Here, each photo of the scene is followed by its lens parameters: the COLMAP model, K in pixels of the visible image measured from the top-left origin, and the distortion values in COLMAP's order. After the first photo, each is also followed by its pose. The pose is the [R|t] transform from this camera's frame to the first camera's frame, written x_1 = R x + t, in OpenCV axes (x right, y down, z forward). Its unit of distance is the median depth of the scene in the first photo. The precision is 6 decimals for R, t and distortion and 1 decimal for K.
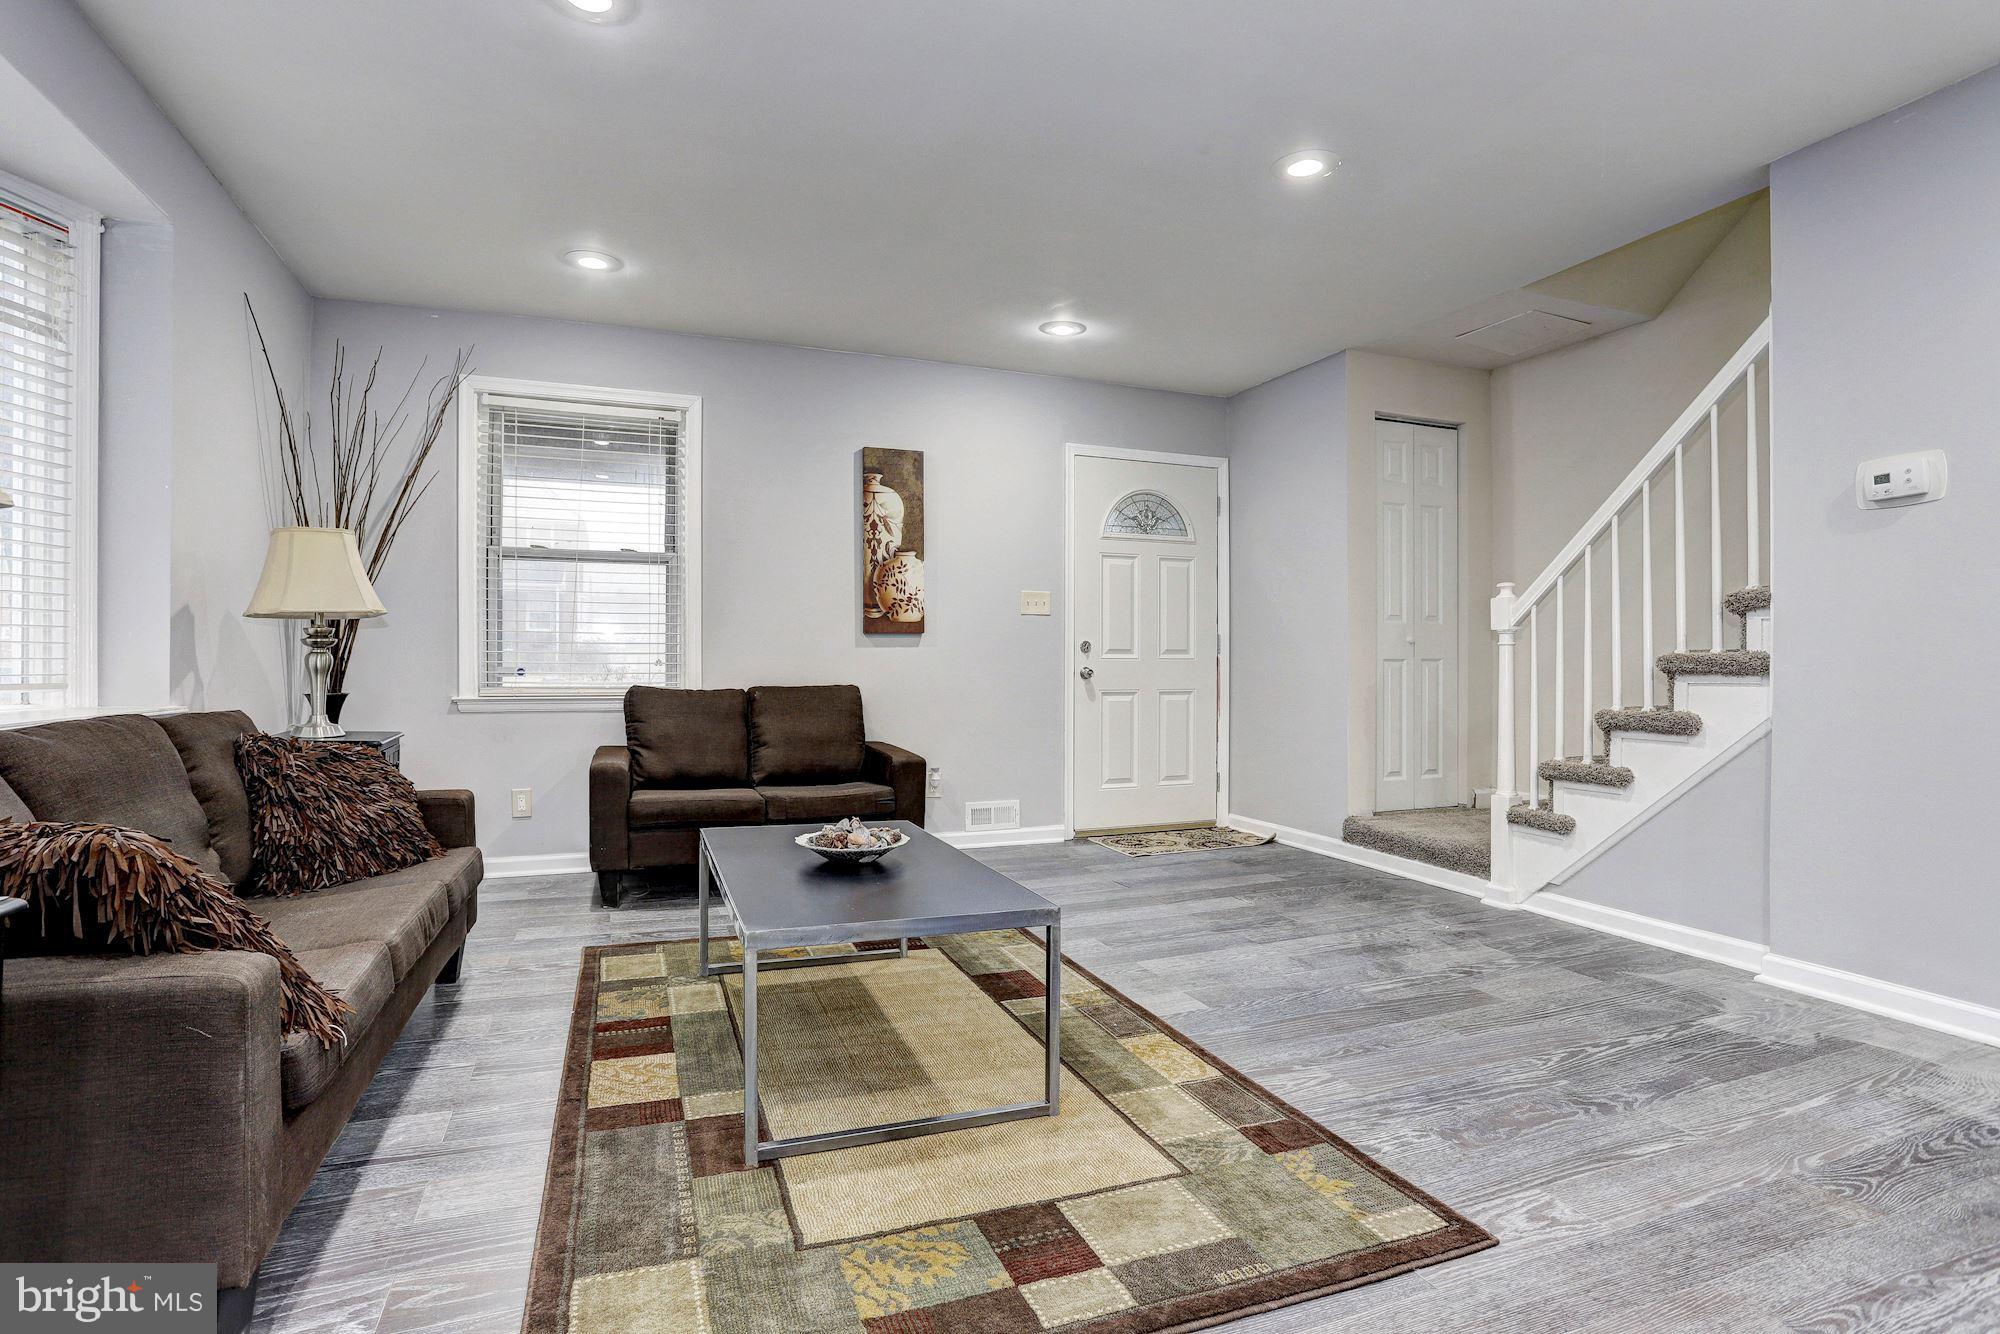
lens RADIAL K [[970.3, 0, 981.0], [0, 970.3, 663.1], [0, 0, 1]] dist [-0.066408, 0.030704]
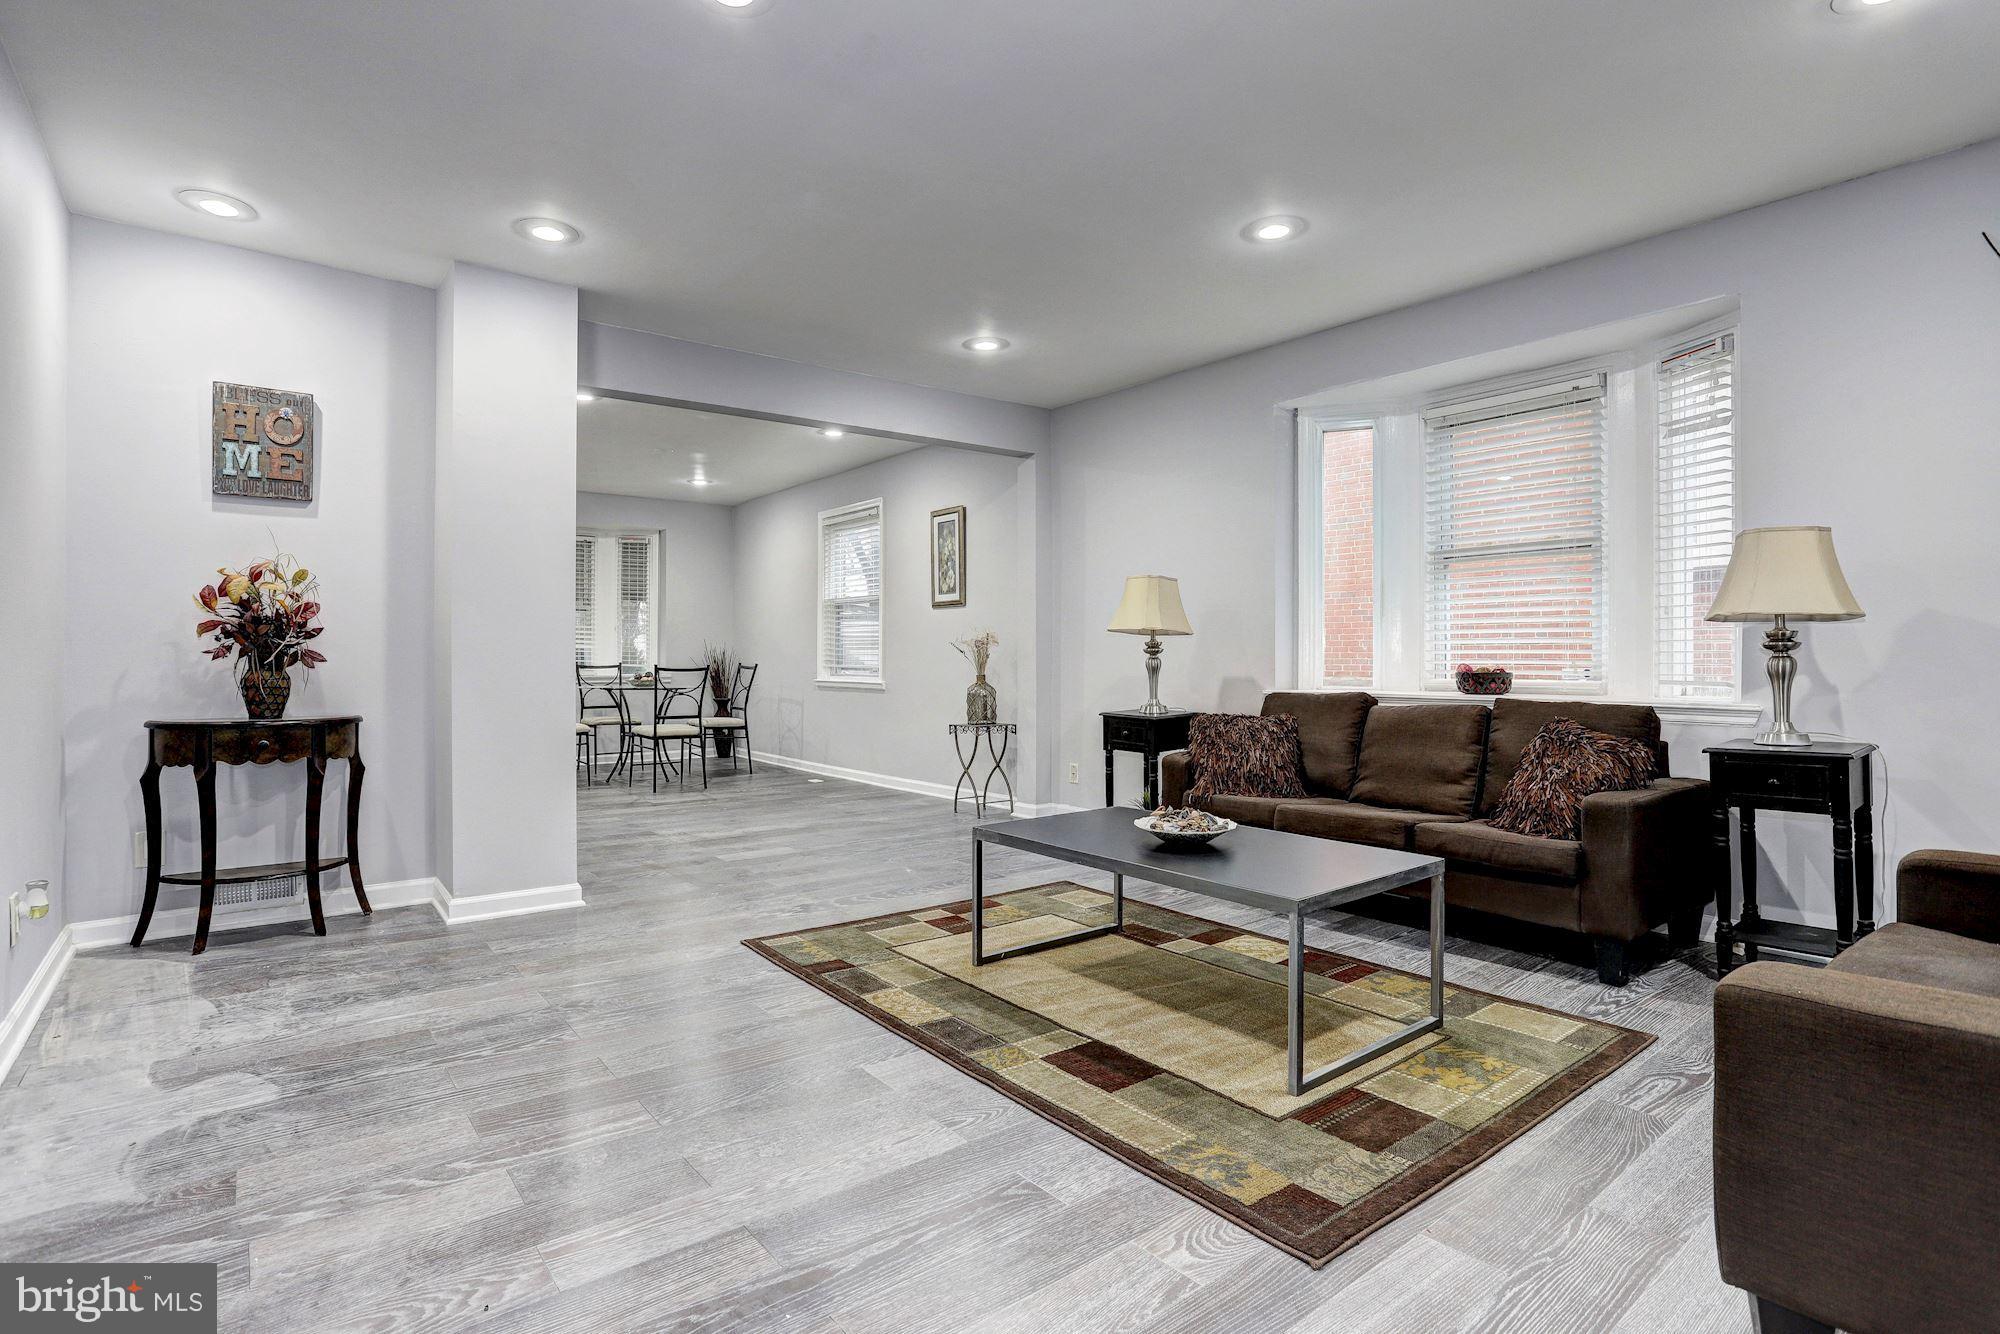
lens RADIAL K [[980.9, 0, 985.9], [0, 980.9, 662.5], [0, 0, 1]] dist [-0.062311, 0.027469]
pose [[-0.953790, -0.001834, -0.300469, 0.343288], [-0.002641, 0.999994, 0.002280, -0.004505], [0.300463, 0.002968, -0.953789, 1.620223]]
